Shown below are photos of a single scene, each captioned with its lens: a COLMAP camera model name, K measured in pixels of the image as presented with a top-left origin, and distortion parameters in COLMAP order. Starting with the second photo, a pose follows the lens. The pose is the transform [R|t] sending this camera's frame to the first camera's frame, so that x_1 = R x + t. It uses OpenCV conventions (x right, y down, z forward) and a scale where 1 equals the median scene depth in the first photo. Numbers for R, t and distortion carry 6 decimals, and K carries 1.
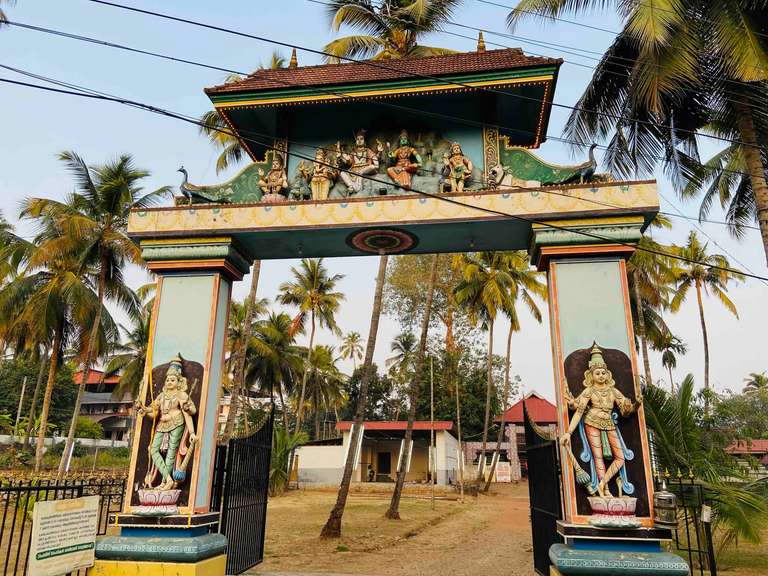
lens RADIAL K [[595.3, 0, 379.8], [0, 595.3, 285.2], [0, 0, 1]] dist [0.137108, -0.173282]
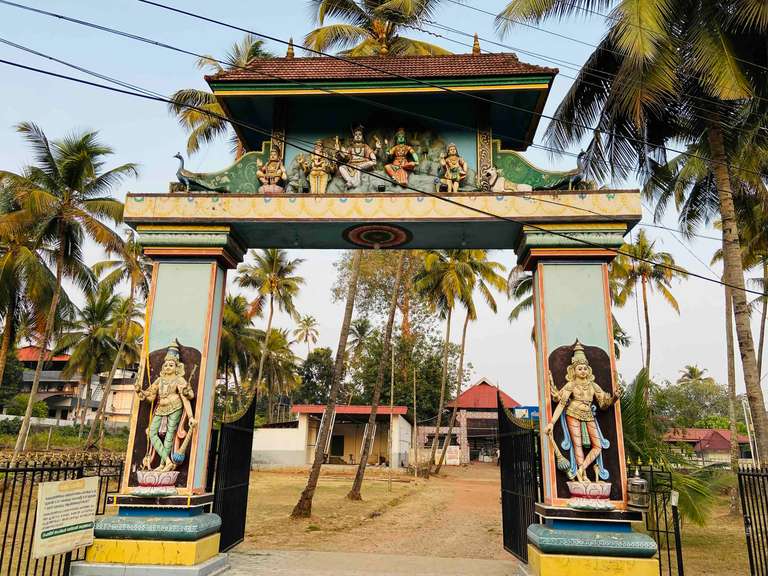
lens RADIAL K [[596.1, 0, 375.9], [0, 596.1, 292.3], [0, 0, 1]] dist [0.131082, -0.162184]
pose [[0.996693, 0.031982, 0.074698, -0.072781], [-0.034783, 0.998728, 0.036511, -0.014099], [-0.073435, -0.038988, 0.996538, -0.033859]]
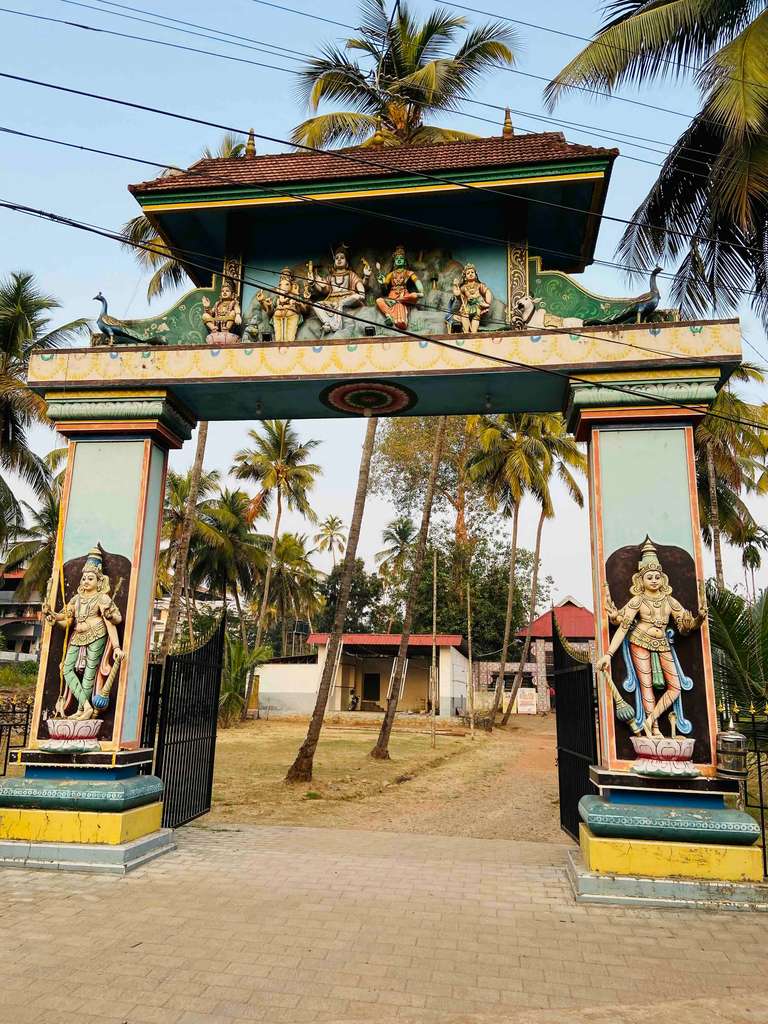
lens RADIAL K [[793.7, 0, 363.2], [0, 793.7, 504.3], [0, 0, 1]] dist [0.137108, -0.173282]
pose [[0.999900, 0.012389, -0.006839, 0.005995], [-0.011933, 0.997939, 0.063056, -0.004200], [0.007606, -0.062968, 0.997987, -0.002665]]
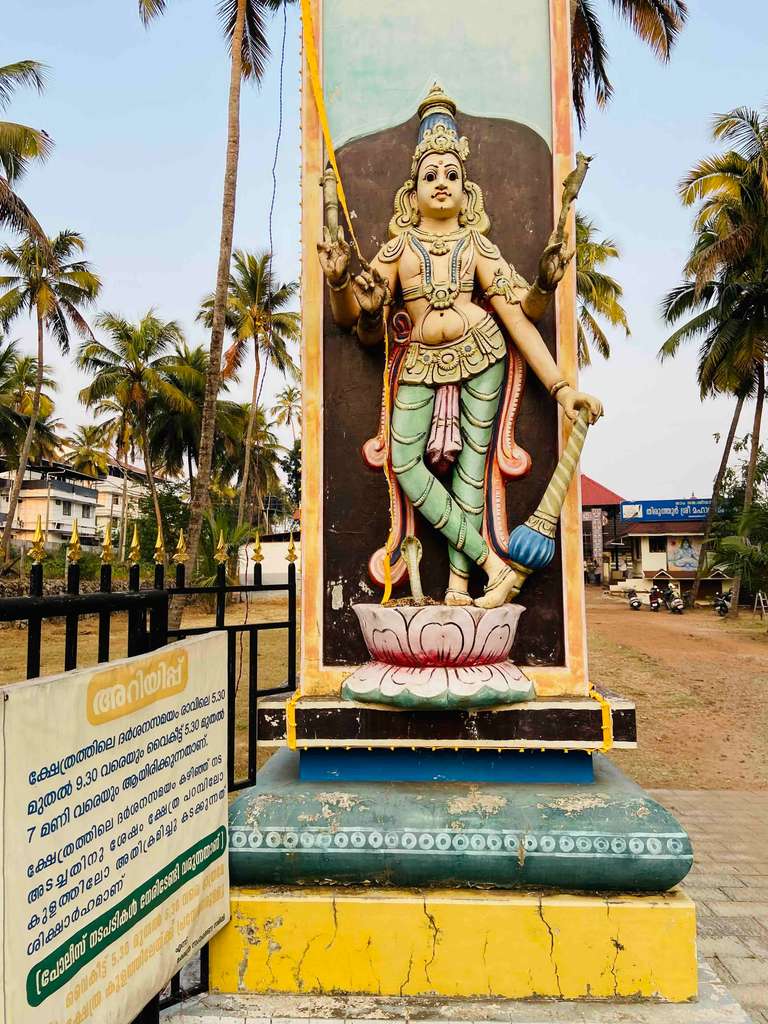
lens RADIAL K [[794.7, 0, 379.3], [0, 794.7, 507.8], [0, 0, 1]] dist [0.132423, -0.163801]
pose [[0.994574, -0.010004, 0.103549, -0.376106], [-0.011959, 0.977773, 0.209323, 0.203335], [-0.103341, -0.209426, 0.972348, 0.615463]]
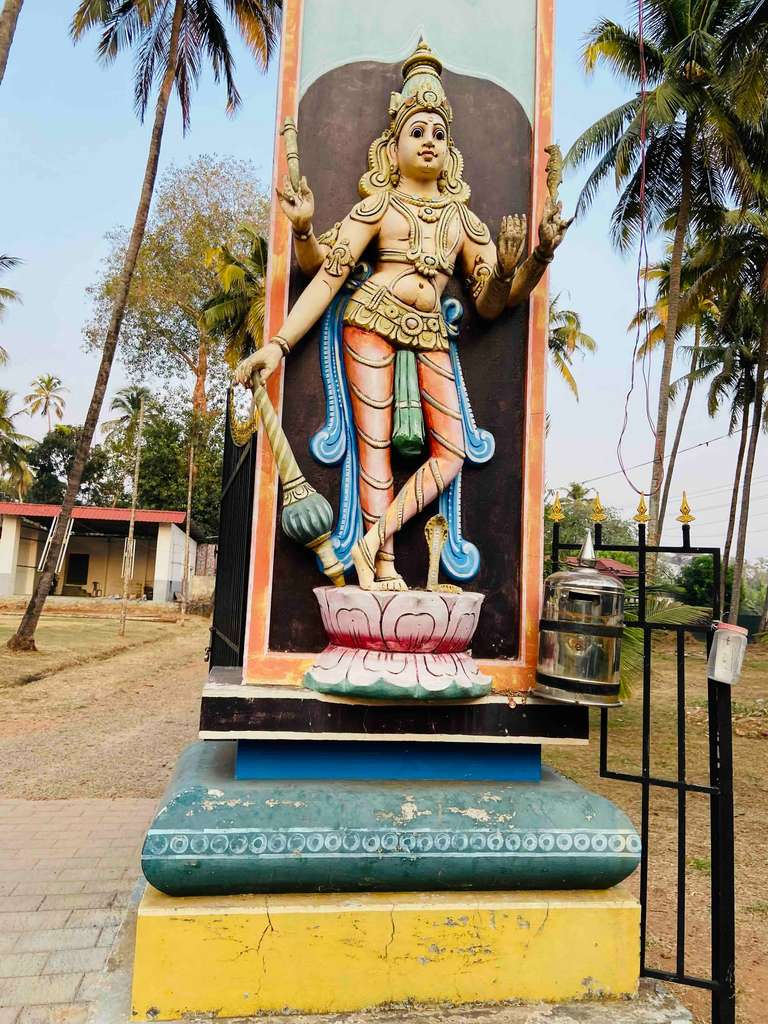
lens RADIAL K [[795.1, 0, 382.3], [0, 795.1, 514.1], [0, 0, 1]] dist [0.129728, -0.160111]
pose [[0.944721, 0.063703, 0.321627, 0.206883], [-0.127563, 0.975070, 0.181567, 0.202901], [-0.302043, -0.212558, 0.929295, 0.548234]]
